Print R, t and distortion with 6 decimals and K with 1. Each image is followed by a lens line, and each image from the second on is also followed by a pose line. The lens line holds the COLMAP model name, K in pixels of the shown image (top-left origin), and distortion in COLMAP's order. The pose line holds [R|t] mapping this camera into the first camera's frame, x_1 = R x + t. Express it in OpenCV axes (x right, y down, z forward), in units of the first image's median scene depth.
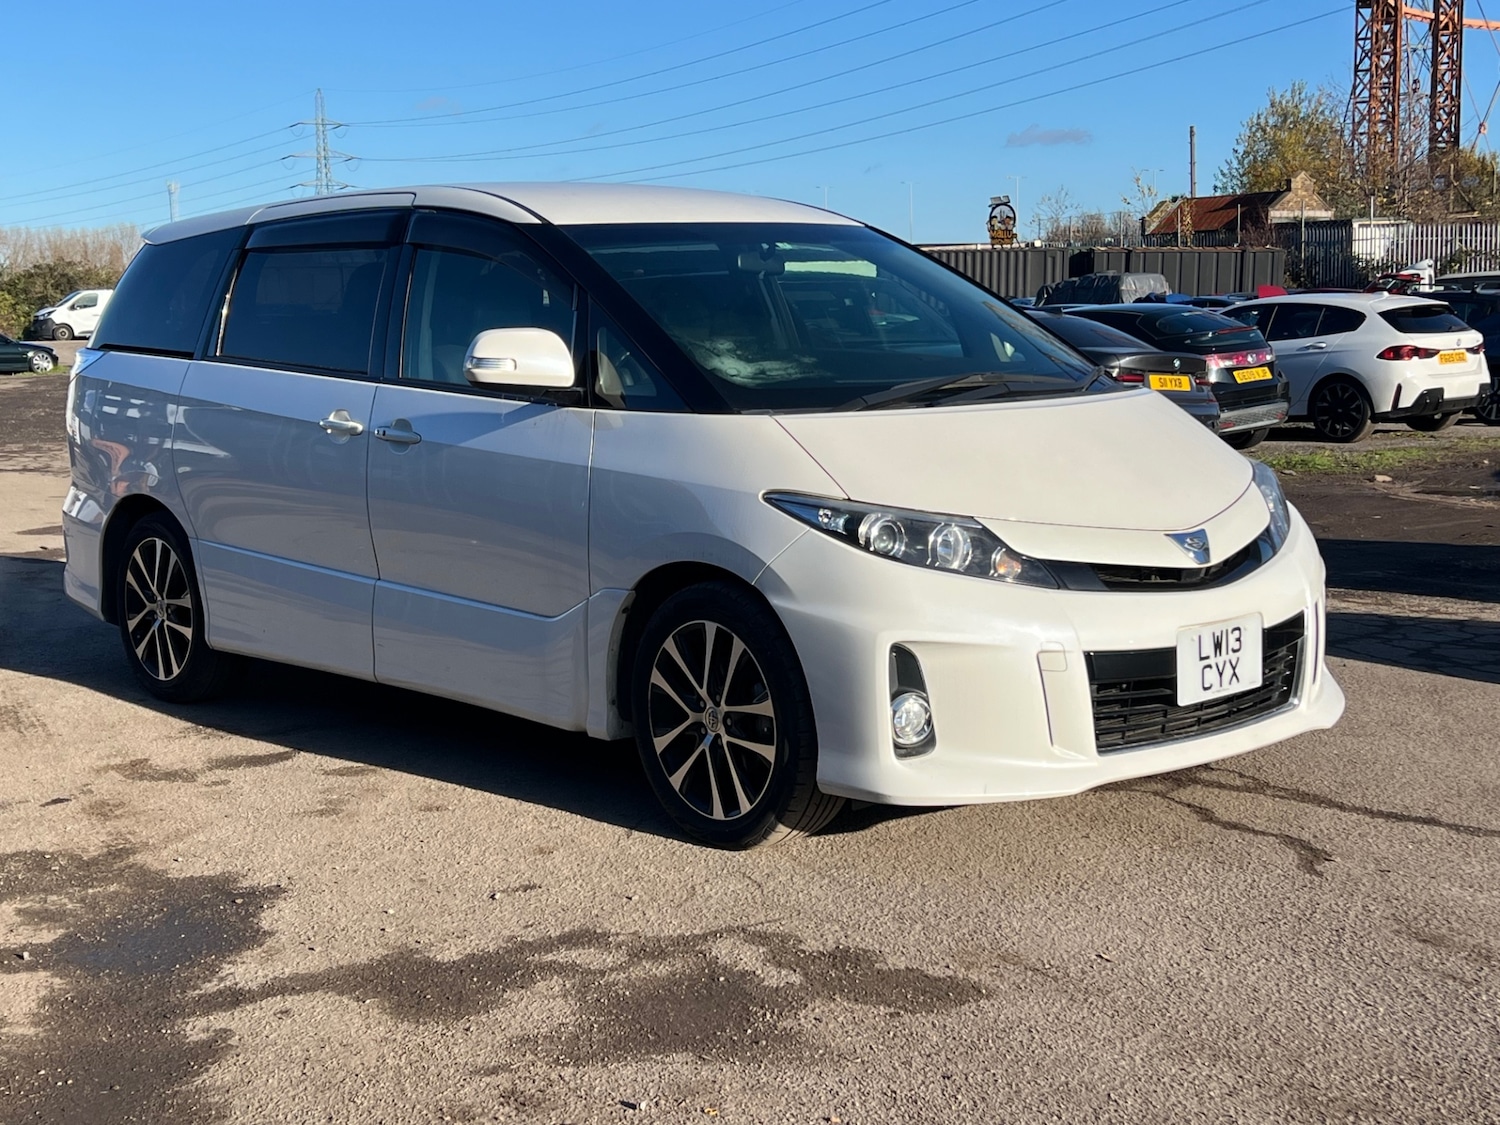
lens RADIAL K [[2442.3, 0, 755.0], [0, 2442.3, 567.9], [0, 0, 1]] dist [0.108044, 0.000000]
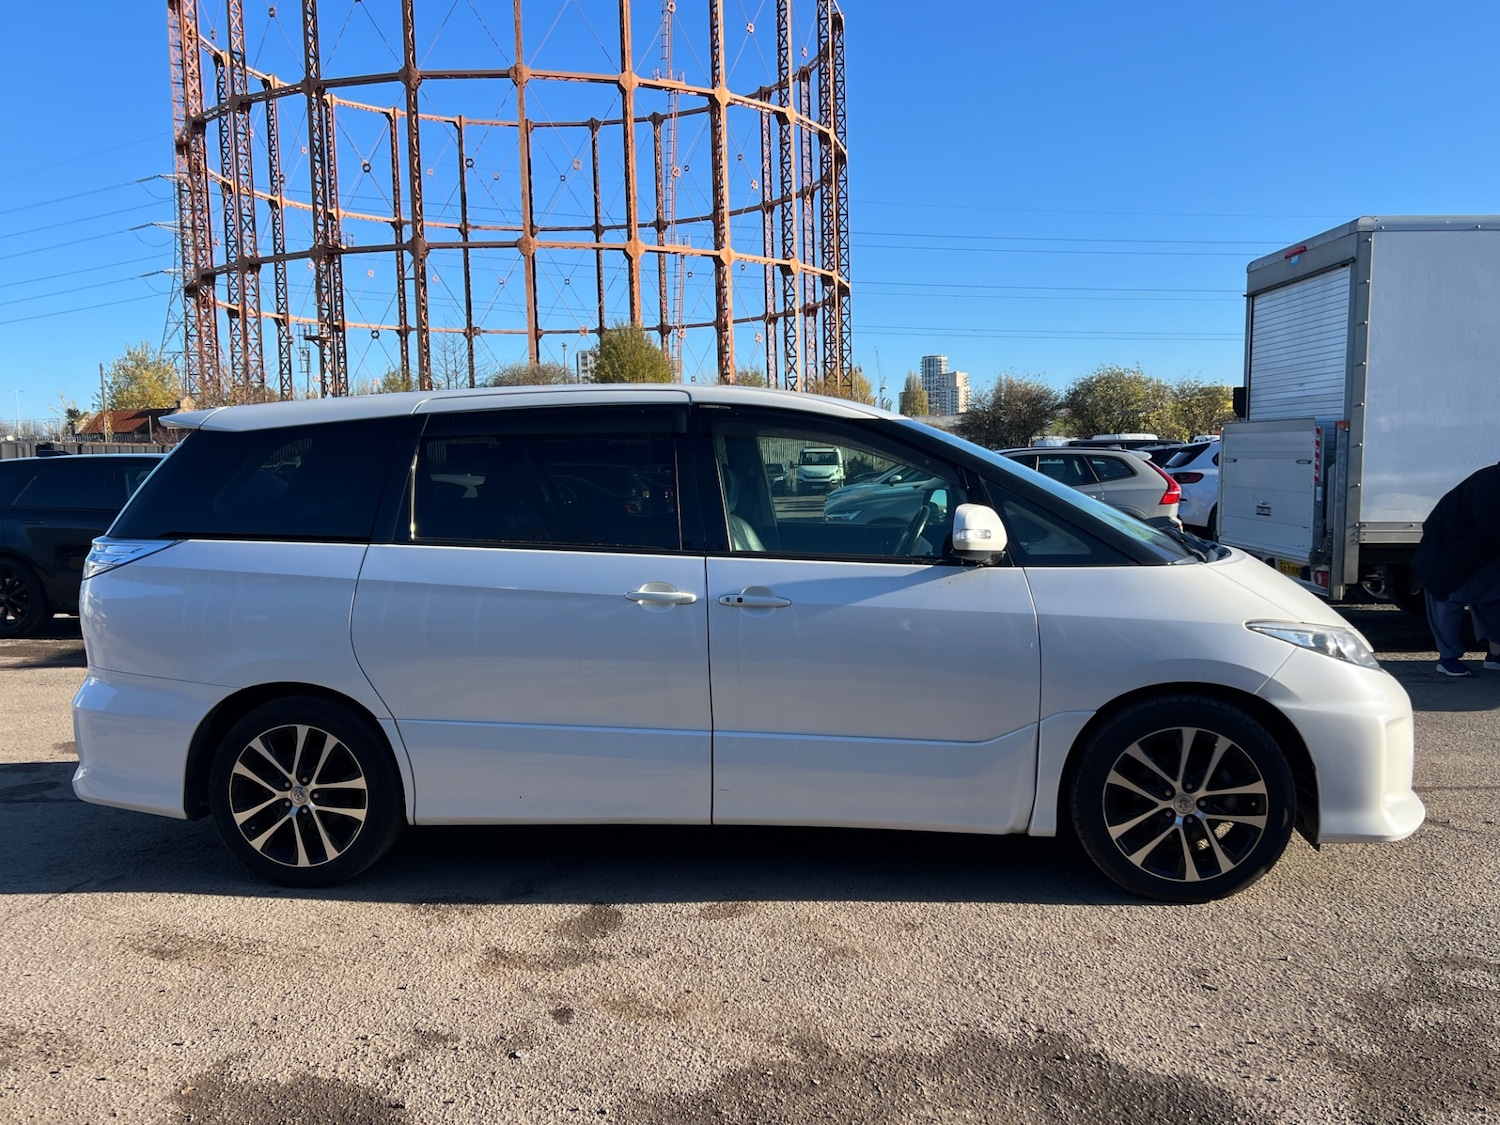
lens RADIAL K [[1325.1, 0, 744.7], [0, 1325.1, 559.5], [0, 0, 1]] dist [0.012296, -0.020165]
pose [[0.741600, -0.065604, 0.667626, -0.591107], [0.091593, 0.995789, -0.003891, -0.076030], [-0.664560, 0.064035, 0.744486, 0.589867]]
